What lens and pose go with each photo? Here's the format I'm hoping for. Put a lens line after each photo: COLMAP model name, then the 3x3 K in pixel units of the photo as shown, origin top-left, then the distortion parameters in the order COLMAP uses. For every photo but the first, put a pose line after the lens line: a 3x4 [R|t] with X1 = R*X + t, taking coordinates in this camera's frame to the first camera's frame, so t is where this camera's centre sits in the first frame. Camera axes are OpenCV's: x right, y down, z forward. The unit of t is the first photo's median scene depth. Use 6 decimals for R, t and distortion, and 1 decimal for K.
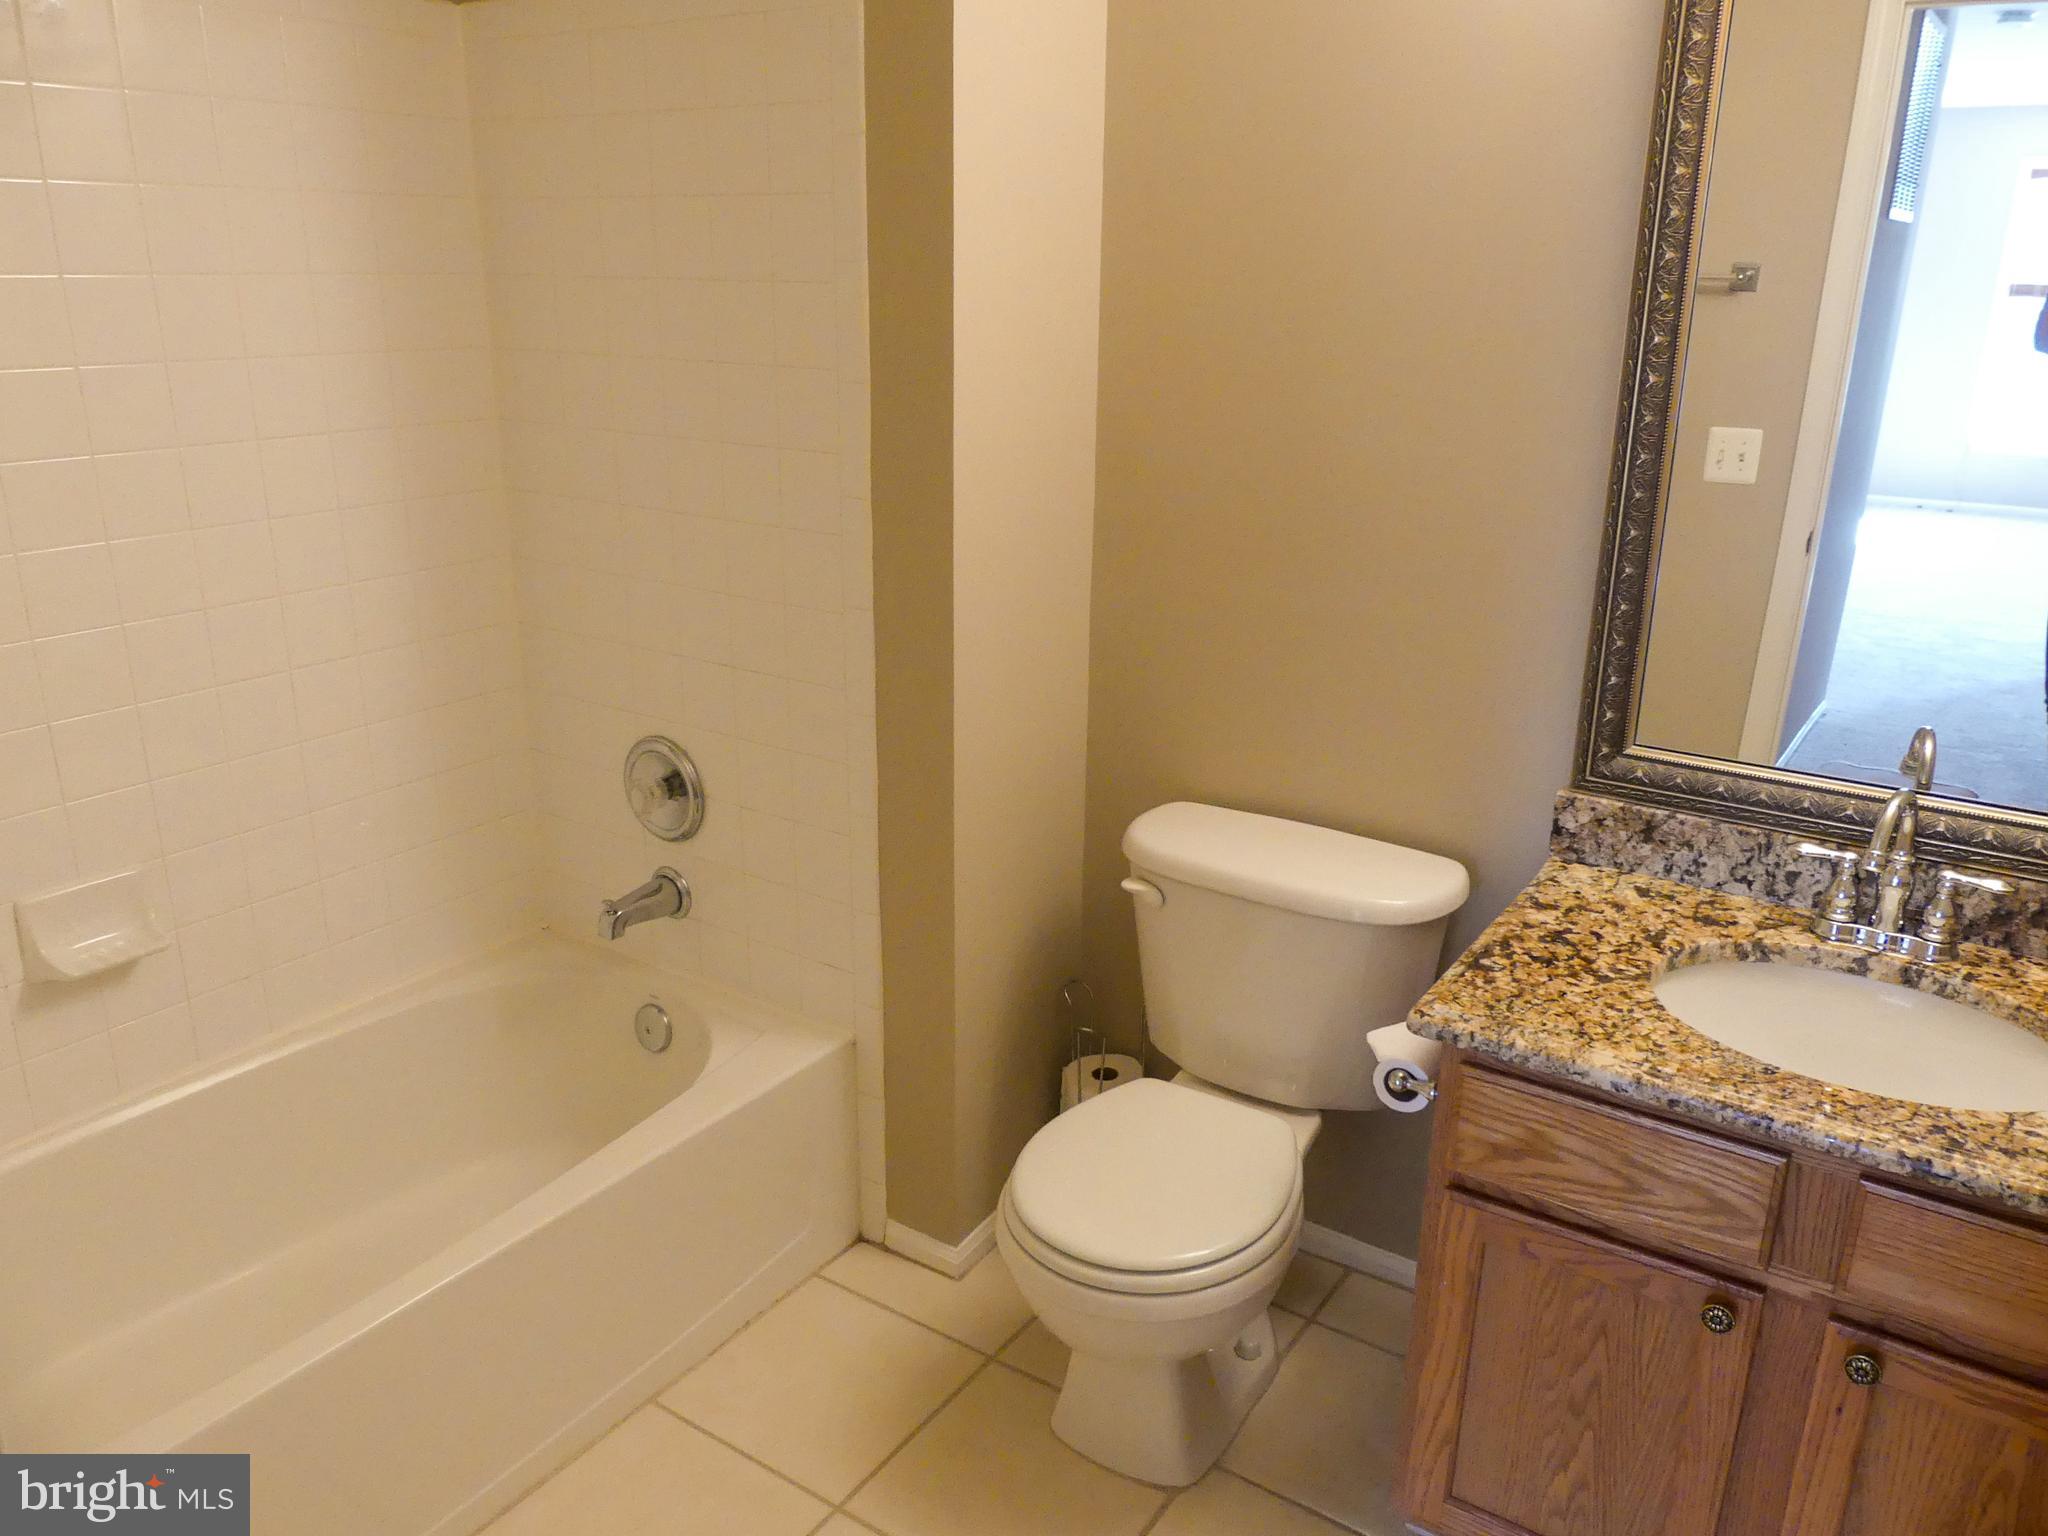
lens RADIAL K [[1540.0, 0, 1031.4], [0, 1540.0, 767.1], [0, 0, 1]] dist [-0.037248, 0.030009]
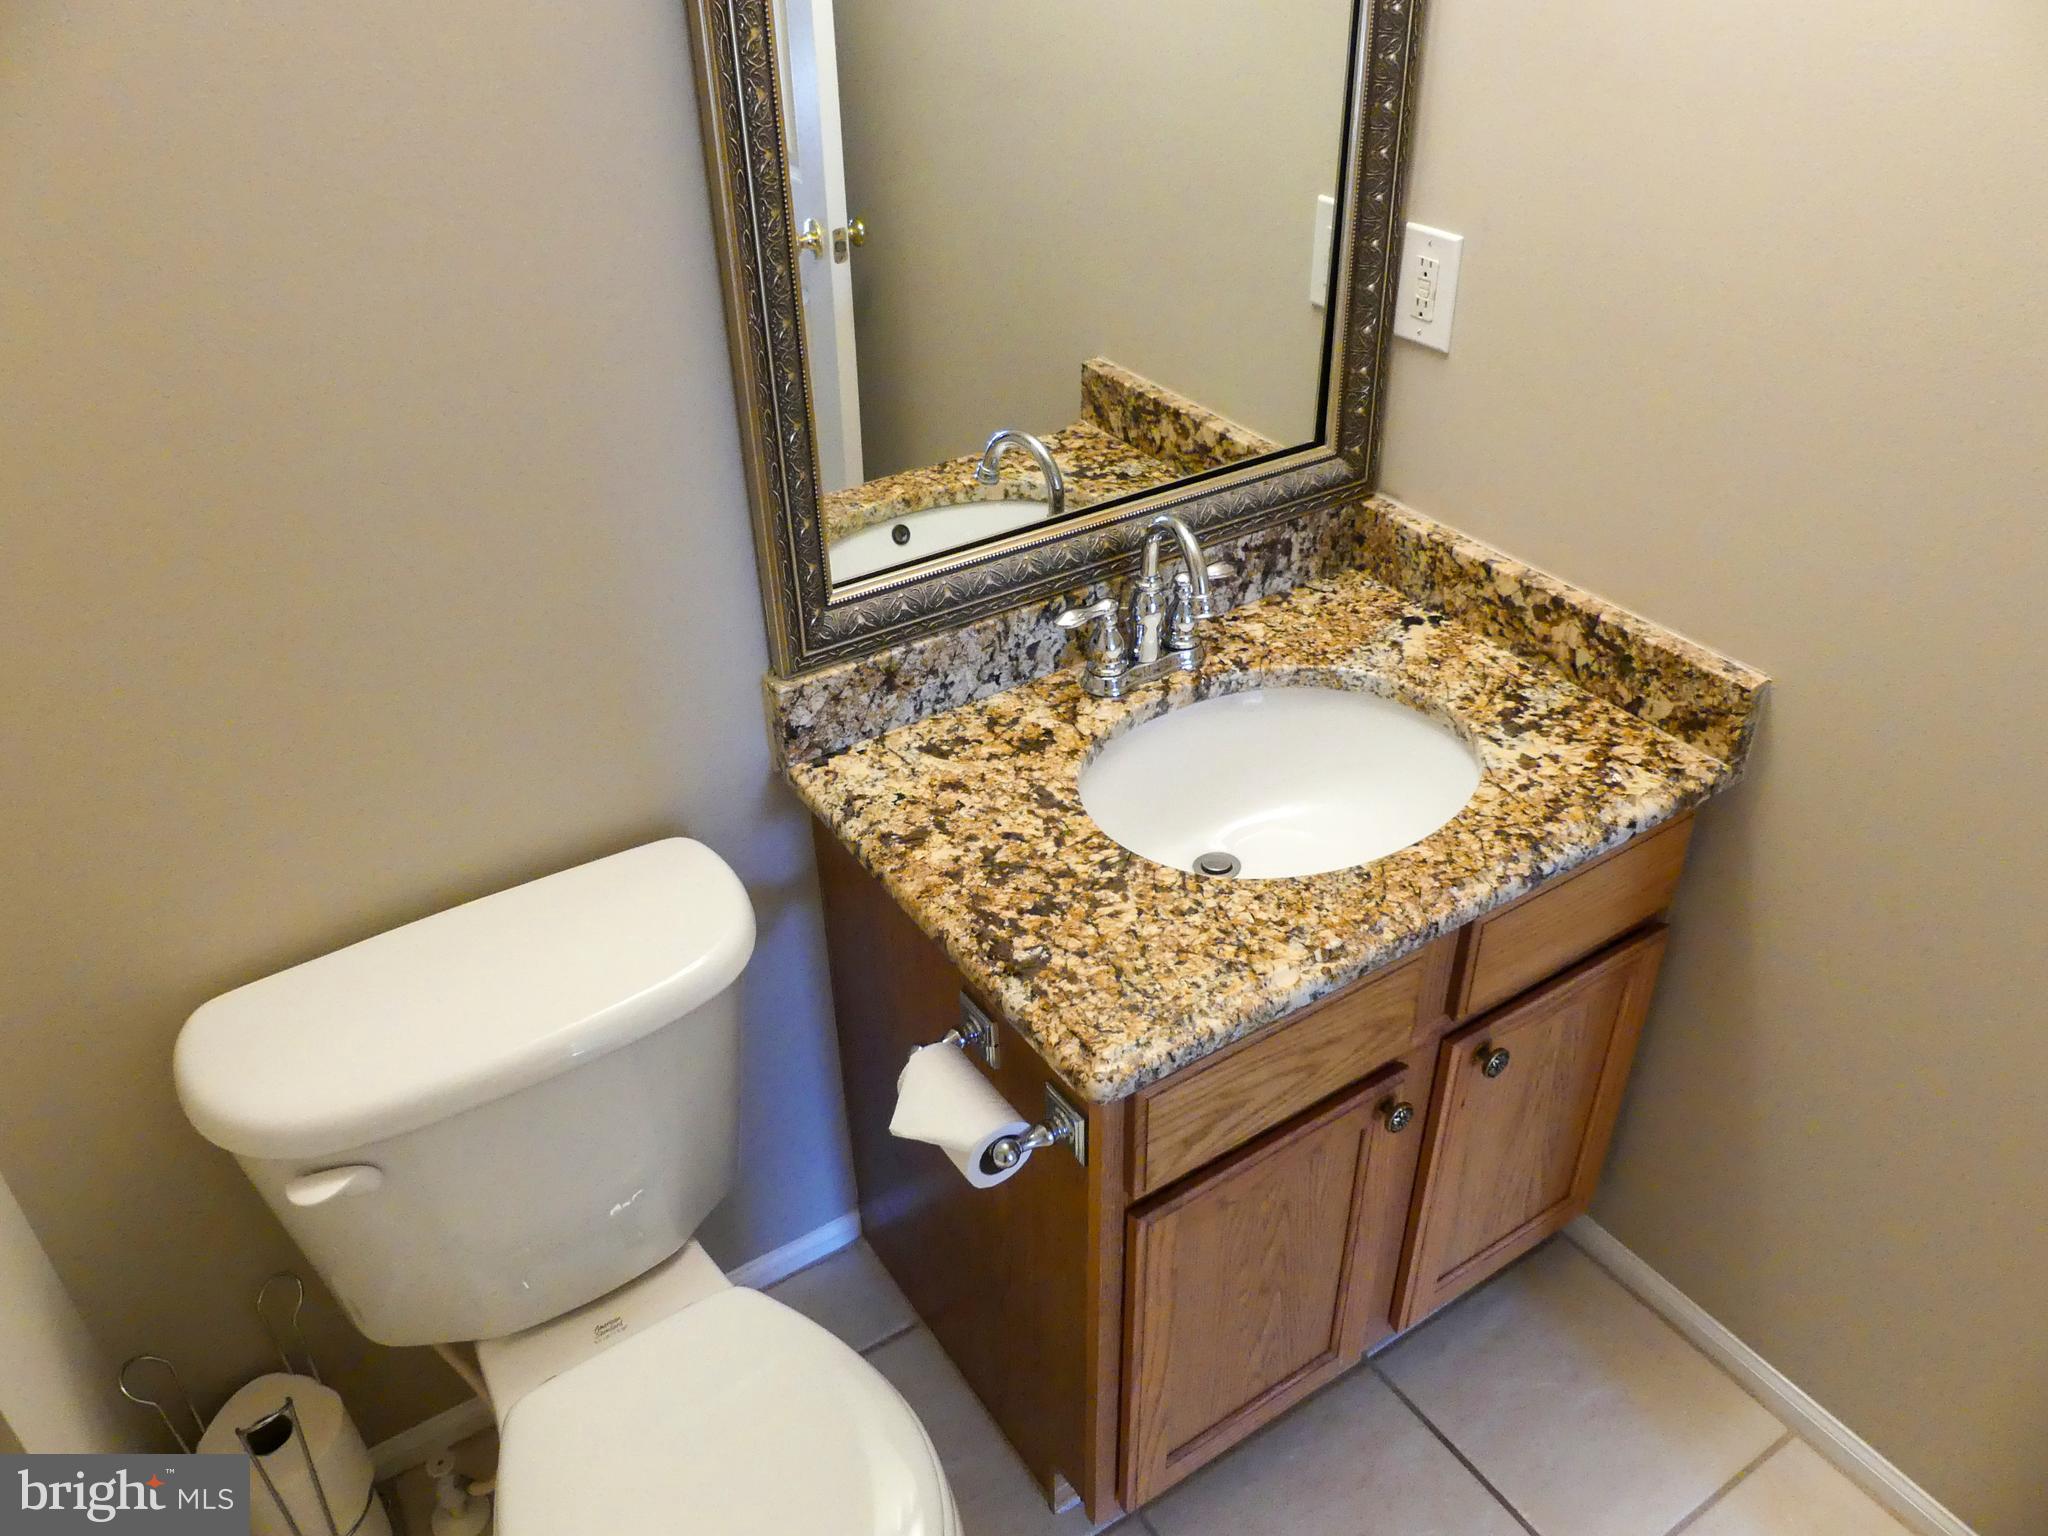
lens RADIAL K [[1540.0, 0, 1027.9], [0, 1540.0, 778.5], [0, 0, 1]] dist [-0.037248, 0.030009]
pose [[0.389423, -0.530615, 0.752859, -0.200818], [0.312610, 0.845009, 0.433861, -0.246073], [-0.866386, 0.066396, 0.494941, 0.570728]]
